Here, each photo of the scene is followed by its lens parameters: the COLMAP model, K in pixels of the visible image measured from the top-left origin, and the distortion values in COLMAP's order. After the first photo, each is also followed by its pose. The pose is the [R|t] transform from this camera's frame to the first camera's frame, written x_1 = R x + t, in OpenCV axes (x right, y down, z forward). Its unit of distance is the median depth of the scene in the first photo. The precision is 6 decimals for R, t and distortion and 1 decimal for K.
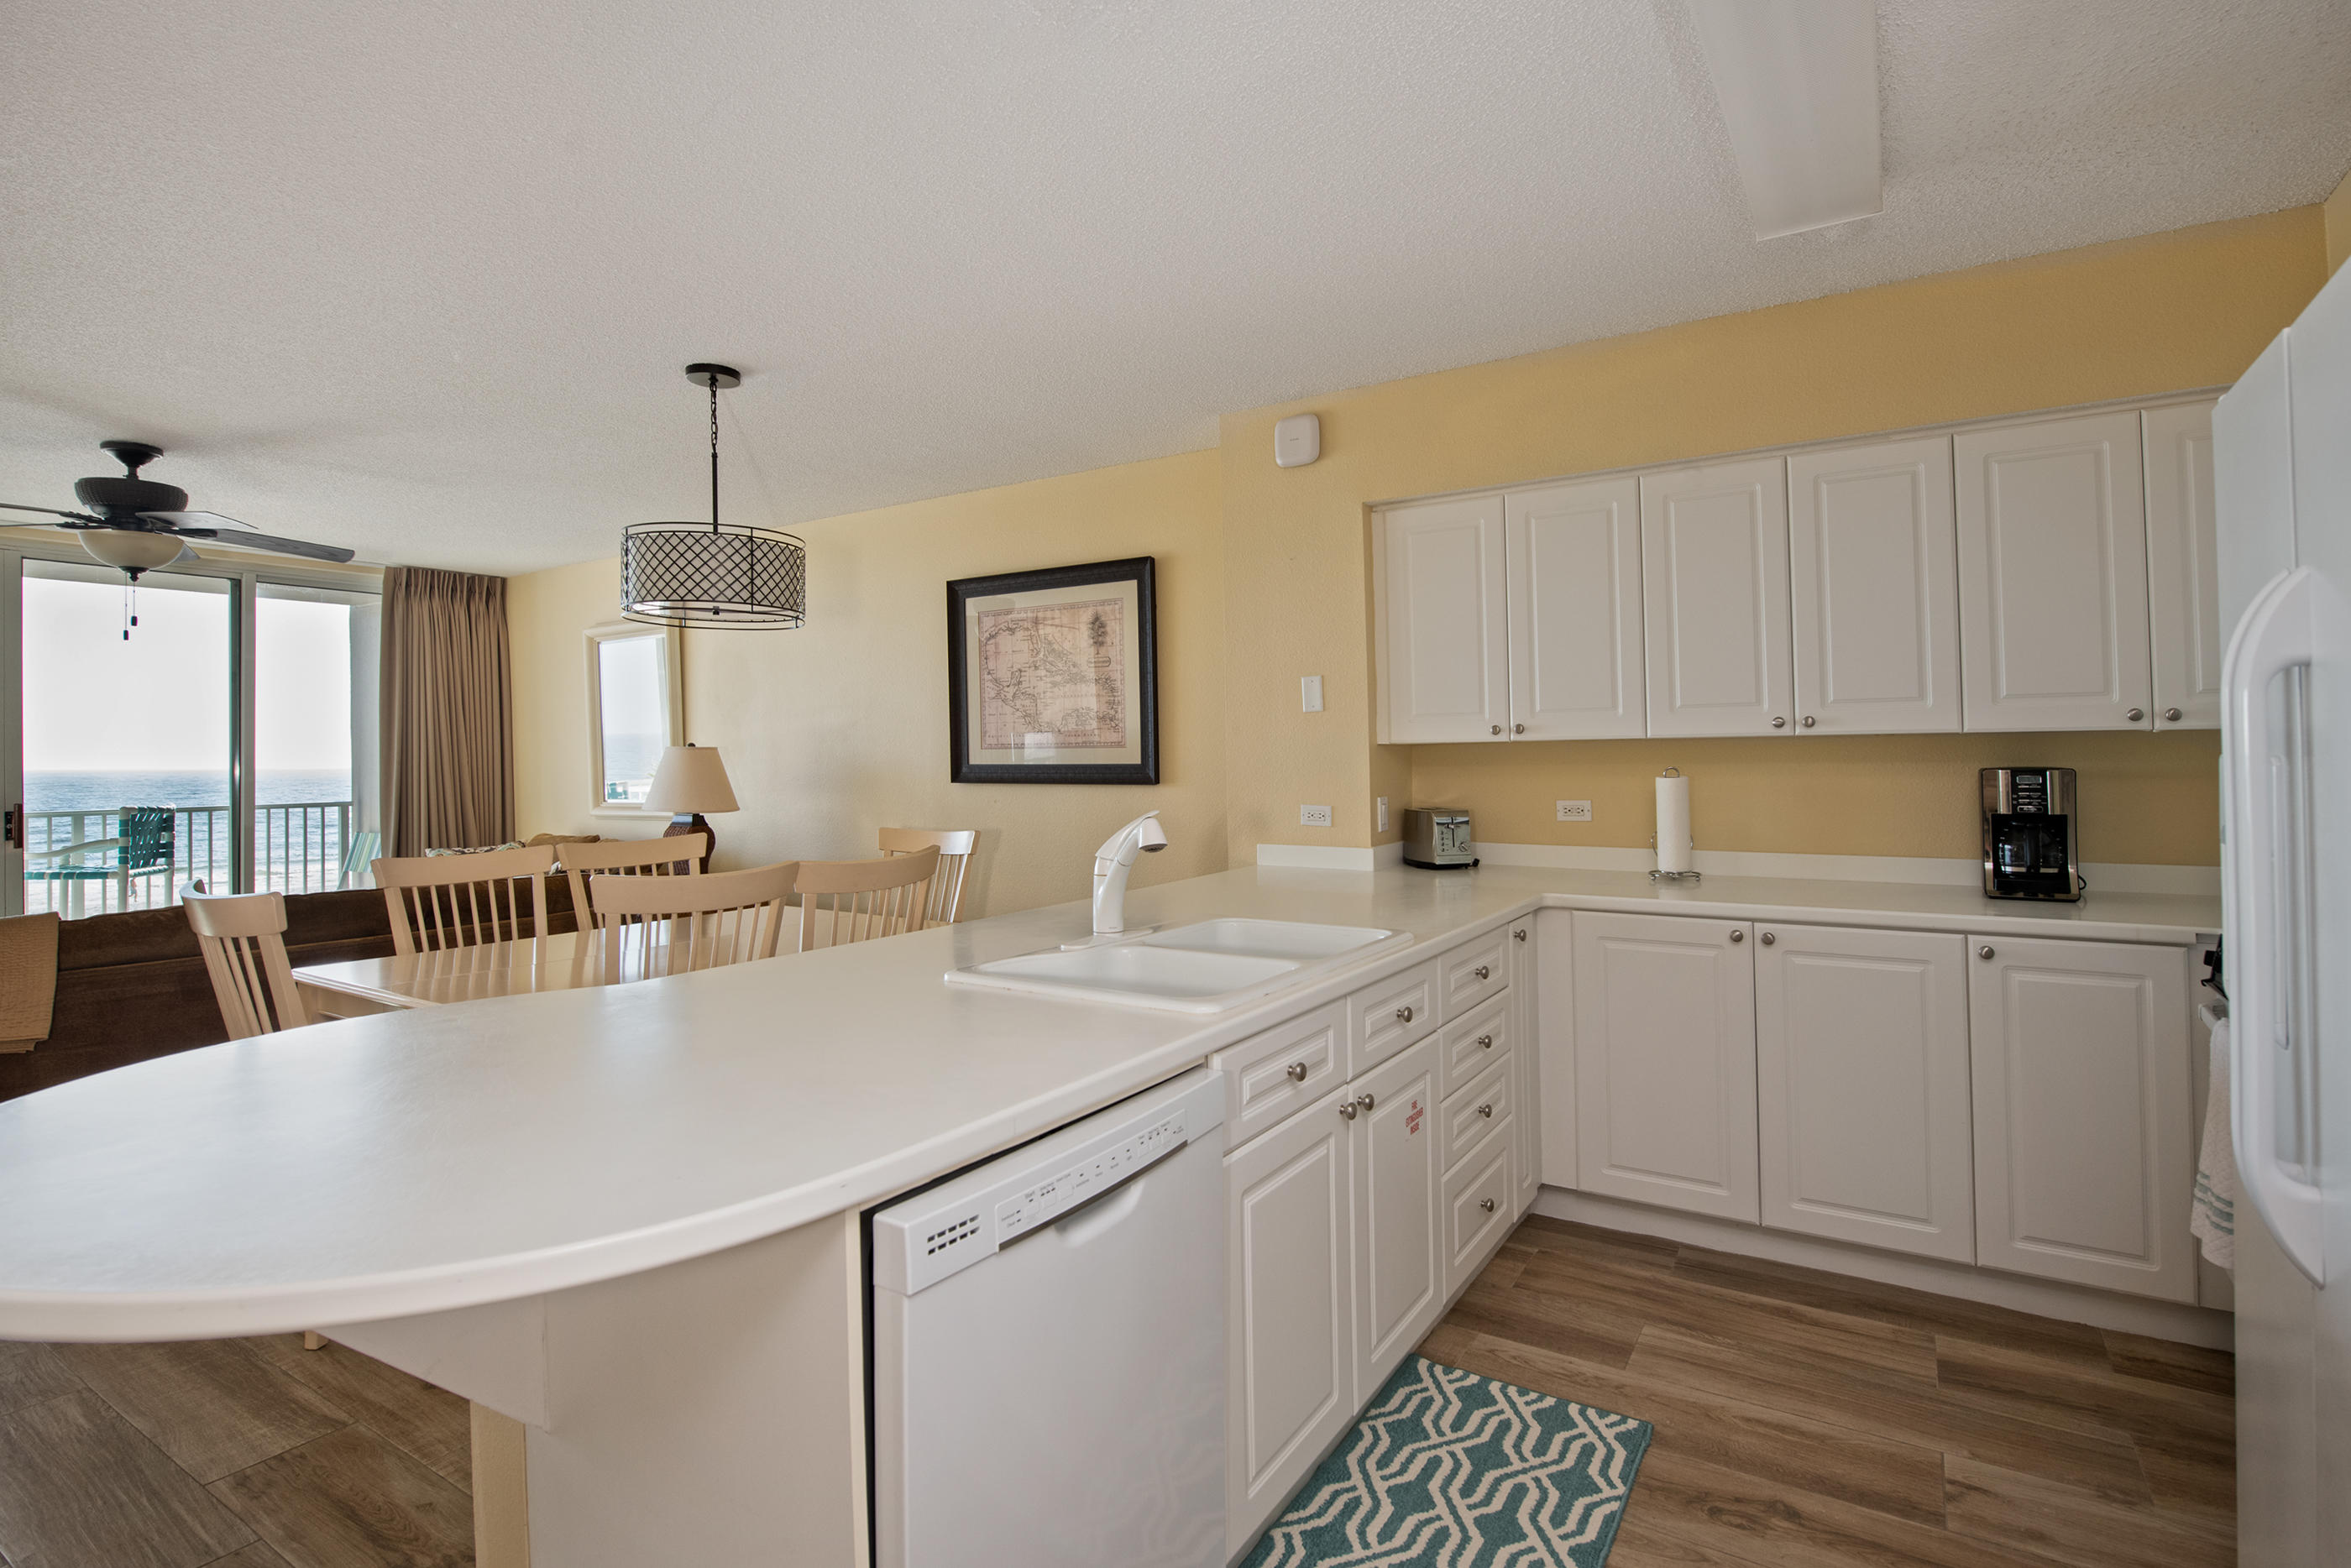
lens RADIAL K [[1121.8, 0, 1181.1], [0, 1121.8, 758.2], [0, 0, 1]] dist [0.001065, -0.001712]
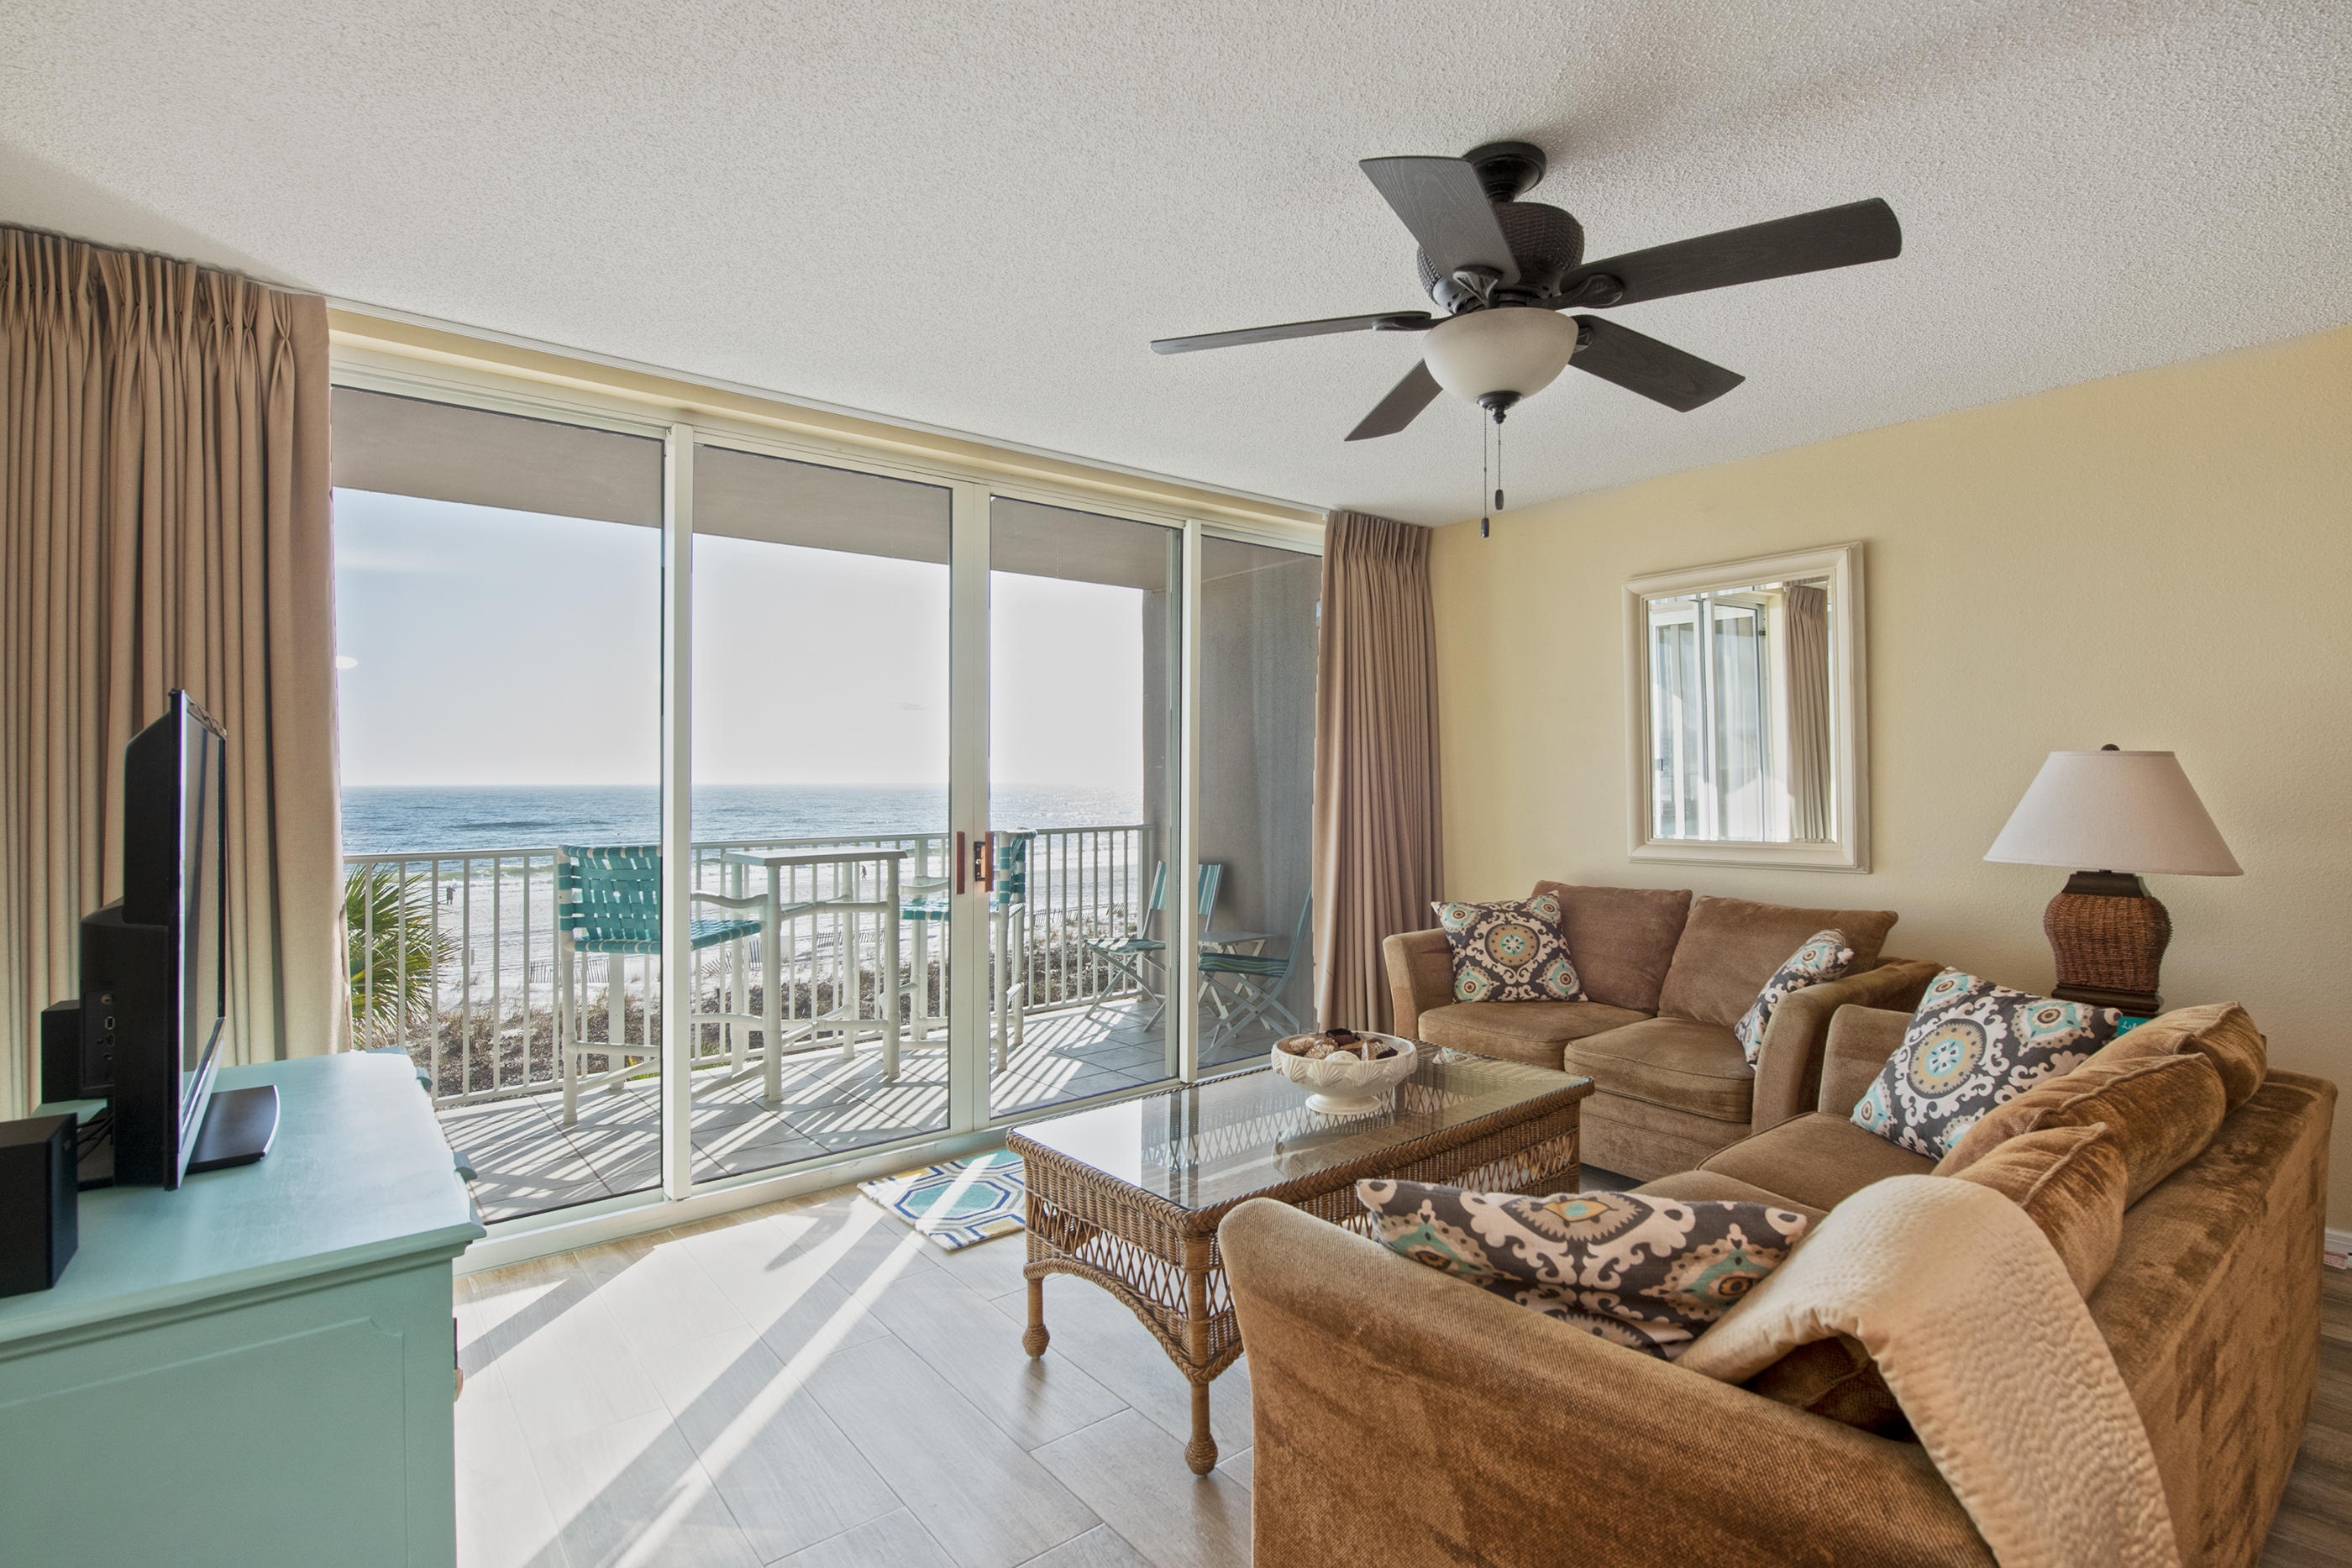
lens RADIAL K [[1088.4, 0, 1215.2], [0, 1088.4, 778.2], [0, 0, 1]] dist [-0.011383, -0.000535]
pose [[0.956264, 0.005835, -0.292447, -1.200886], [-0.006218, 0.999981, -0.000381, 0.010397], [0.292439, 0.002183, 0.956282, 0.633119]]
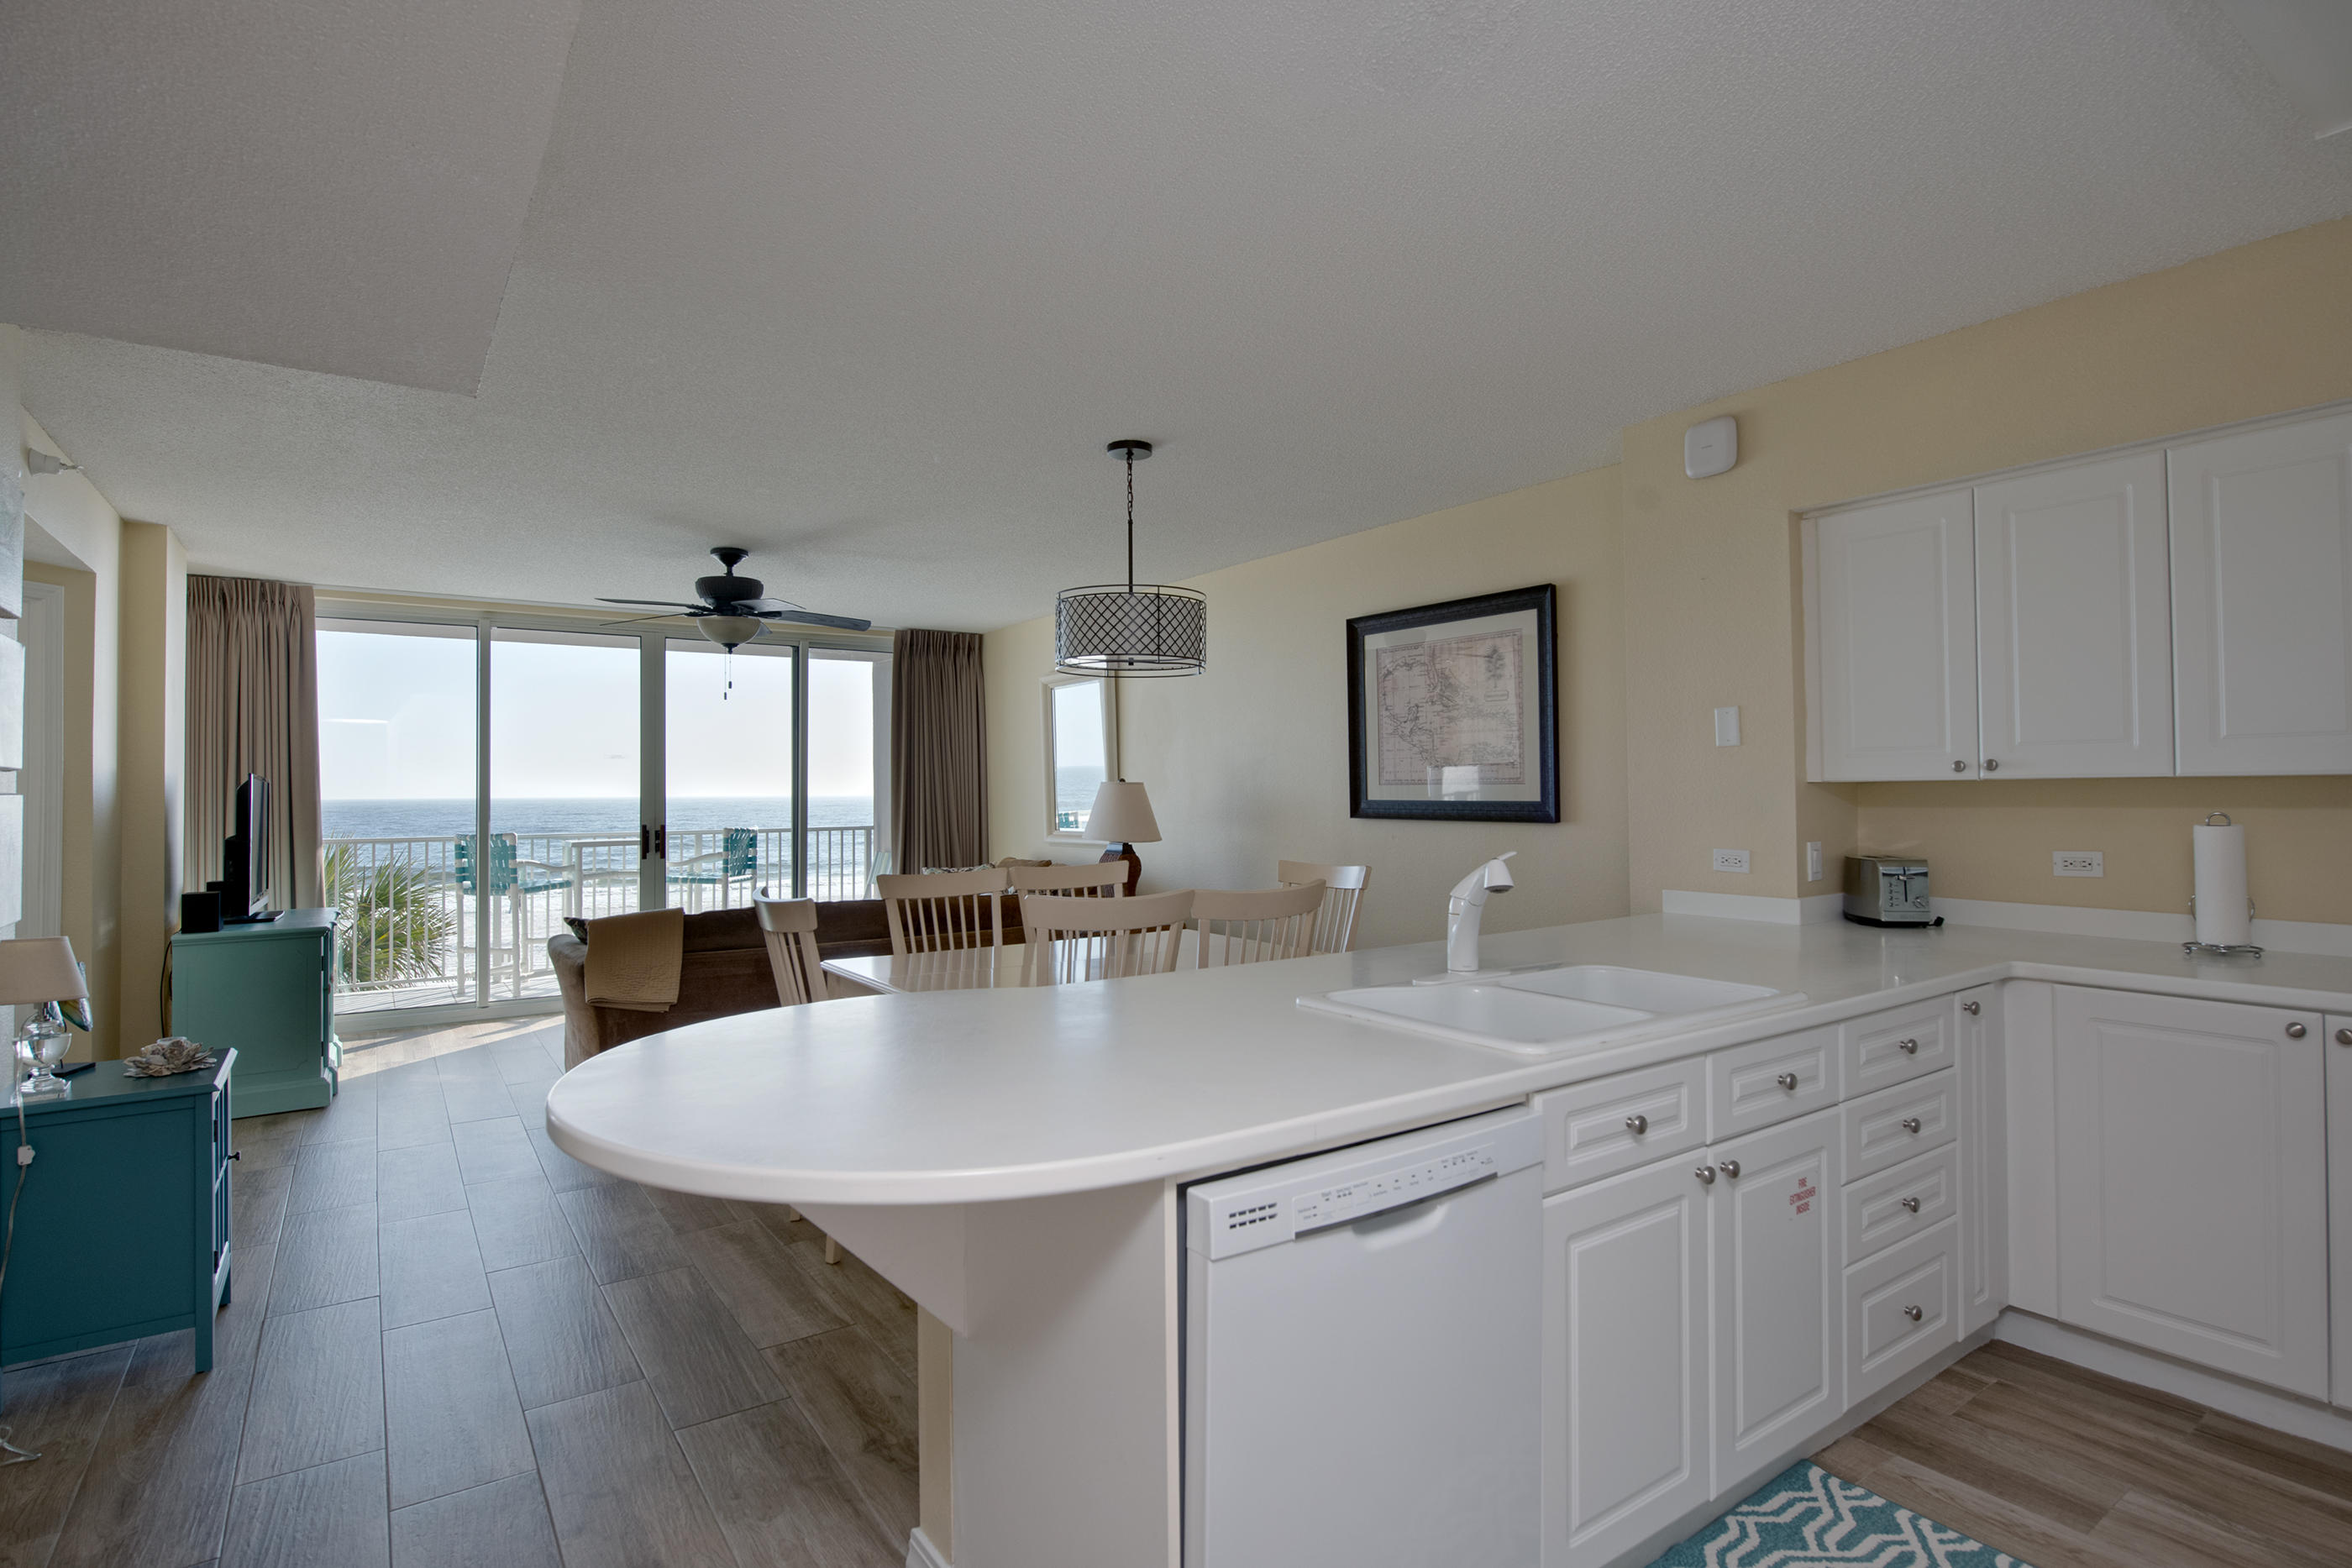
lens RADIAL K [[1161.5, 0, 1137.8], [0, 1161.5, 775.8], [0, 0, 1]] dist [0.001392, -0.007259]
pose [[0.913851, -0.000725, -0.406049, 0.062840], [-0.004620, 0.999915, -0.012181, -0.003571], [0.406023, 0.013008, 0.913770, -0.050409]]
